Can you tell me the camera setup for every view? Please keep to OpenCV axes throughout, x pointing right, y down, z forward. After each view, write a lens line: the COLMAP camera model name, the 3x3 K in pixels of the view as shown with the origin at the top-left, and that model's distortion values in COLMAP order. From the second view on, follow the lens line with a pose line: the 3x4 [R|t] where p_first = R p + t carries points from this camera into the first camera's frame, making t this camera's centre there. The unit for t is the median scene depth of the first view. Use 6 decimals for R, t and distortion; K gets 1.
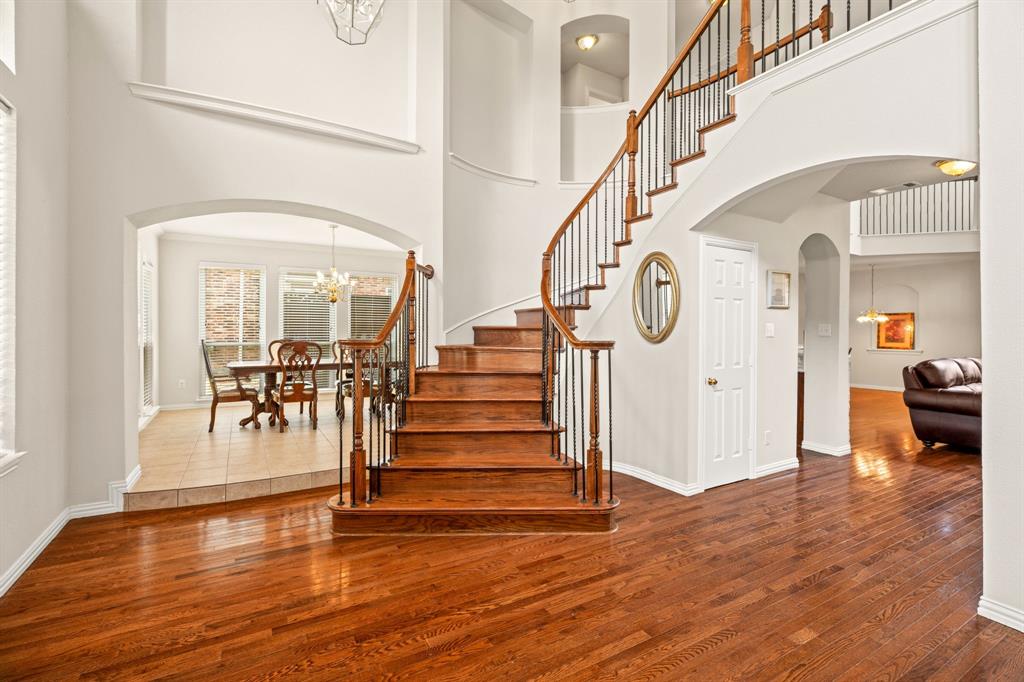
lens RADIAL K [[461.6, 0, 511.4], [0, 461.6, 332.5], [0, 0, 1]] dist [-0.001710, -0.000719]
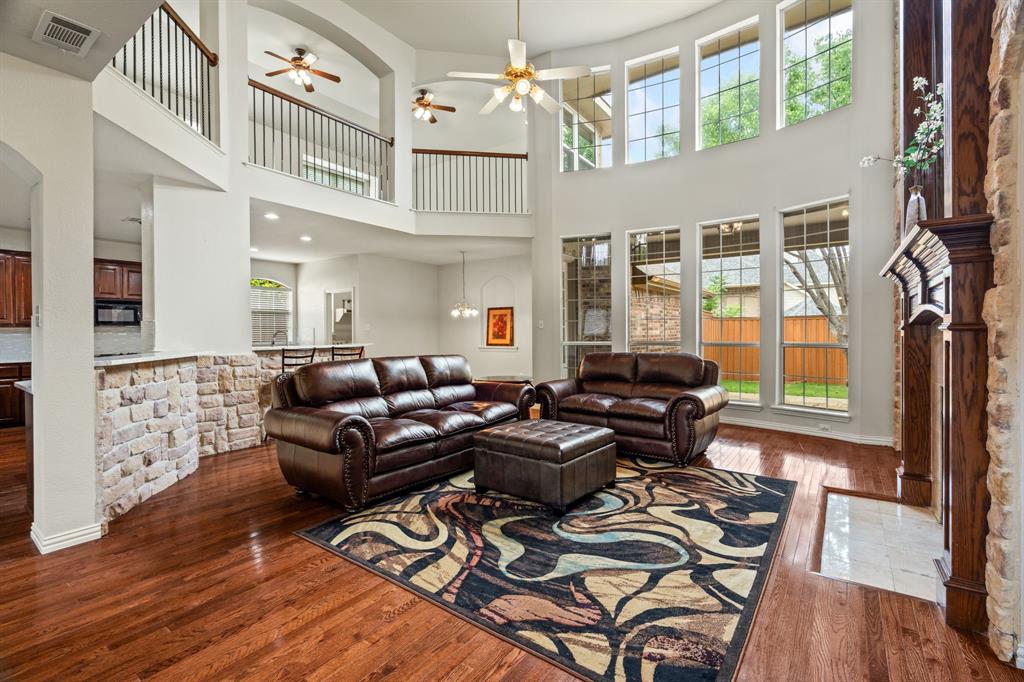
lens RADIAL K [[461.6, 0, 511.4], [0, 461.6, 332.5], [0, 0, 1]] dist [-0.001710, -0.000719]
pose [[0.908657, -0.010518, 0.417411, 0.475794], [0.012313, 0.999923, -0.001609, 0.010714], [-0.417362, 0.006601, 0.908716, 0.145836]]
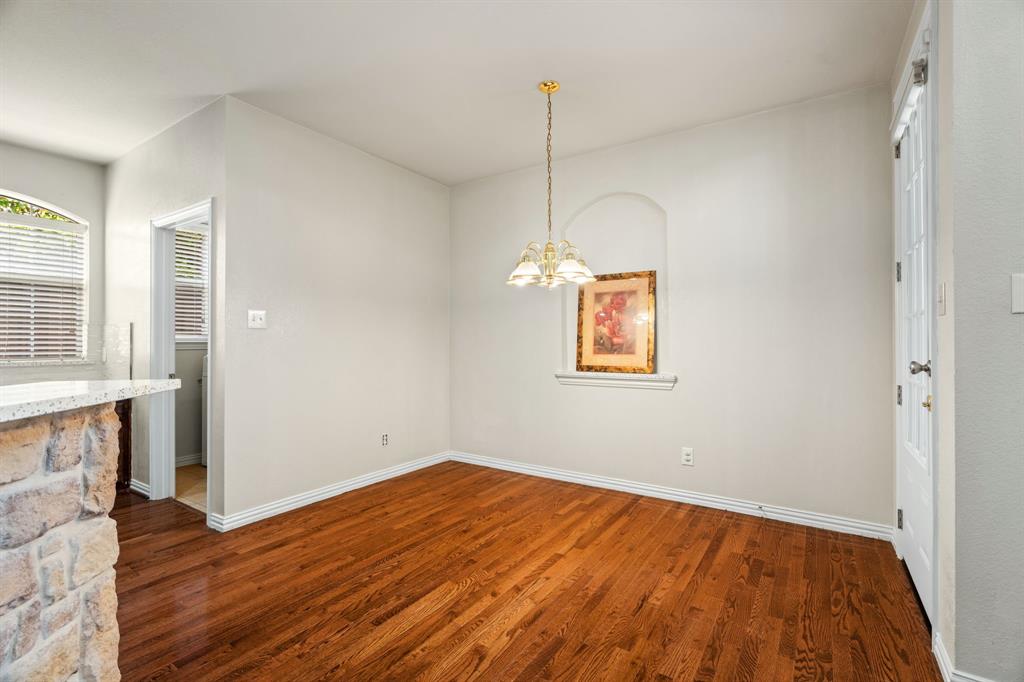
lens RADIAL K [[468.0, 0, 517.8], [0, 468.0, 337.0], [0, 0, 1]] dist [-0.000717, 0.000463]
pose [[0.890669, 0.000974, 0.454650, 0.610799], [0.005753, 0.999893, -0.013413, 0.012965], [-0.454615, 0.014562, 0.890569, 0.722851]]
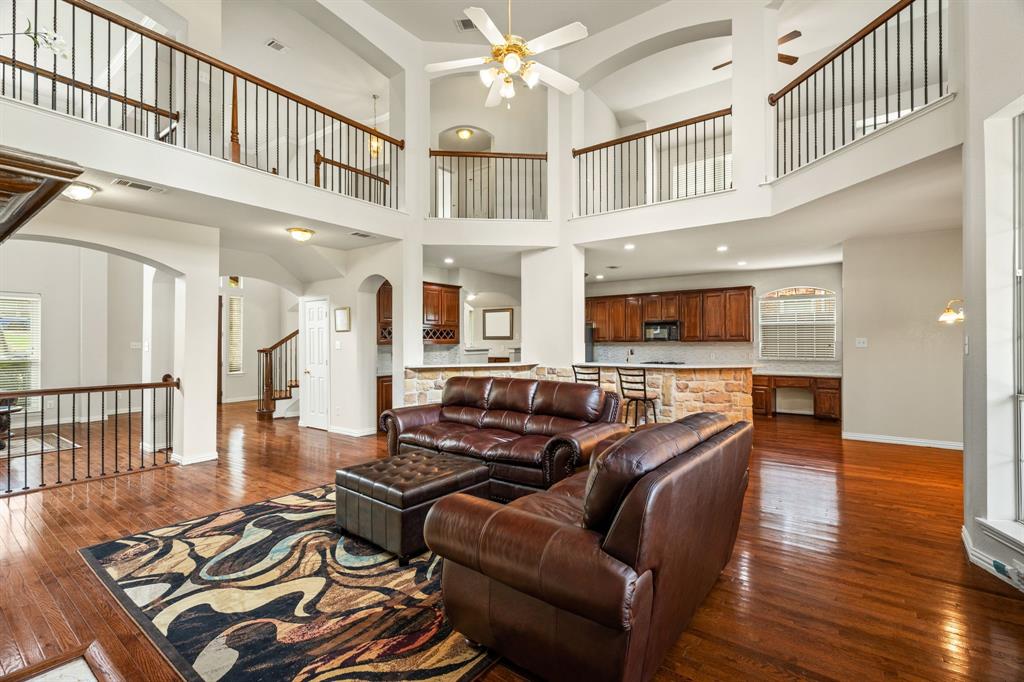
lens RADIAL K [[461.6, 0, 511.4], [0, 461.6, 332.5], [0, 0, 1]] dist [-0.001710, -0.000719]
pose [[0.401591, -0.021410, -0.915569, 0.981695], [0.002727, 0.999750, -0.022183, -0.004849], [0.915815, 0.006412, 0.401549, 0.385255]]
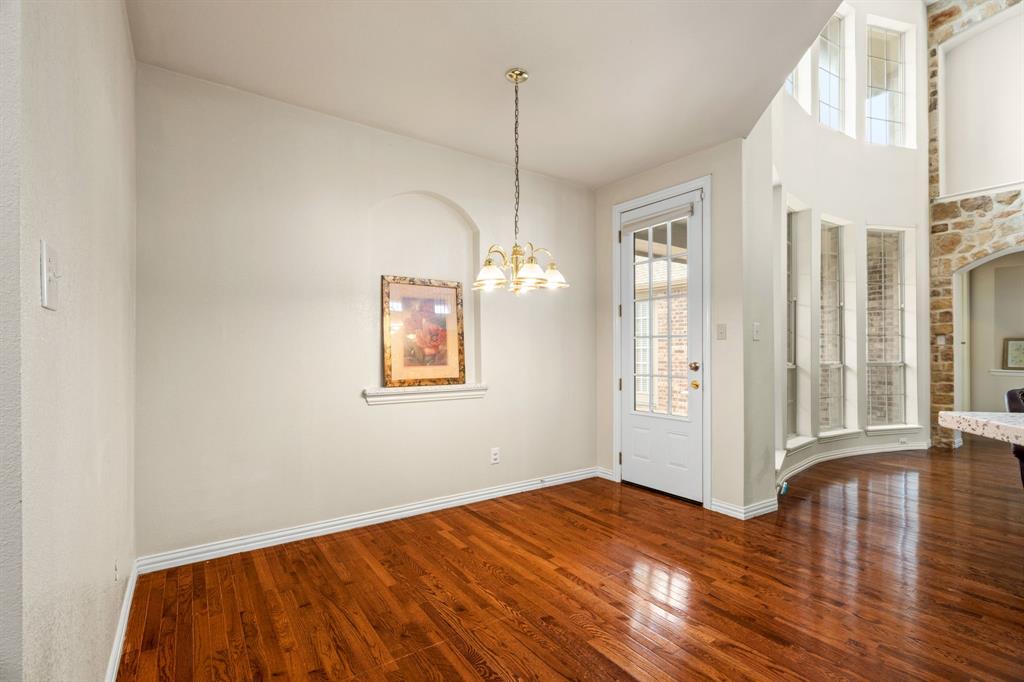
lens RADIAL K [[464.9, 0, 512.0], [0, 464.9, 341.0], [0, 0, 1]] dist [-0.000276, 0.000454]
pose [[-0.091565, 0.020132, 0.995596, 0.497886], [0.008463, 0.999775, -0.019438, 0.010936], [-0.995763, 0.006646, -0.091715, 0.991376]]
